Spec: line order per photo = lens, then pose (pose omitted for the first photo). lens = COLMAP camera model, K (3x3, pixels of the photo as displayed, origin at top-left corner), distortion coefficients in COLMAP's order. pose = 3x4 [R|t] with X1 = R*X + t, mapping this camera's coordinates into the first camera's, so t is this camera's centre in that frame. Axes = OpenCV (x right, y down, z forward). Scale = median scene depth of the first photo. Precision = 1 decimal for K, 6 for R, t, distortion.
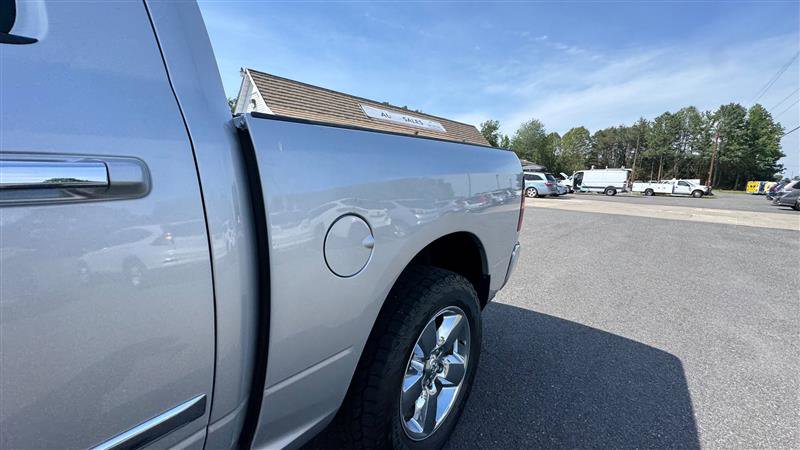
lens RADIAL K [[317.3, 0, 400.0], [0, 317.3, 225.6], [0, 0, 1]] dist [-0.009888, 0.001284]
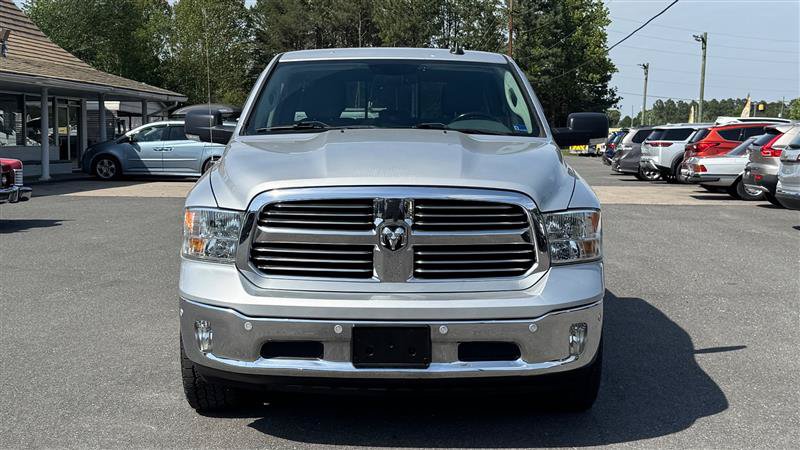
lens RADIAL K [[1107.5, 0, 401.6], [0, 1107.5, 218.2], [0, 0, 1]] dist [0.099521, 0.000000]
pose [[0.773926, -0.069008, 0.629505, -0.190007], [0.111856, 0.993312, -0.028628, 0.015486], [-0.623319, 0.092570, 0.776469, -0.158765]]
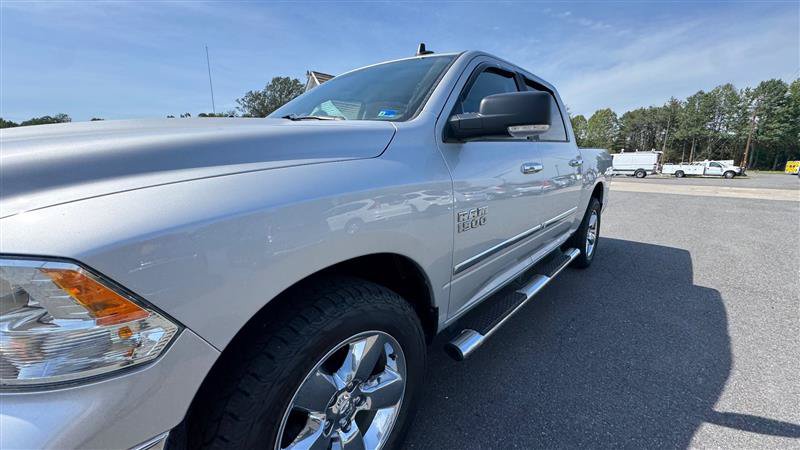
lens RADIAL K [[317.3, 0, 399.3], [0, 317.3, 224.5], [0, 0, 1]] dist [-0.009888, 0.001284]
pose [[0.998230, -0.010126, -0.058605, -0.054763], [0.012196, 0.999310, 0.035069, 0.010582], [0.058209, -0.035721, 0.997665, -0.072533]]
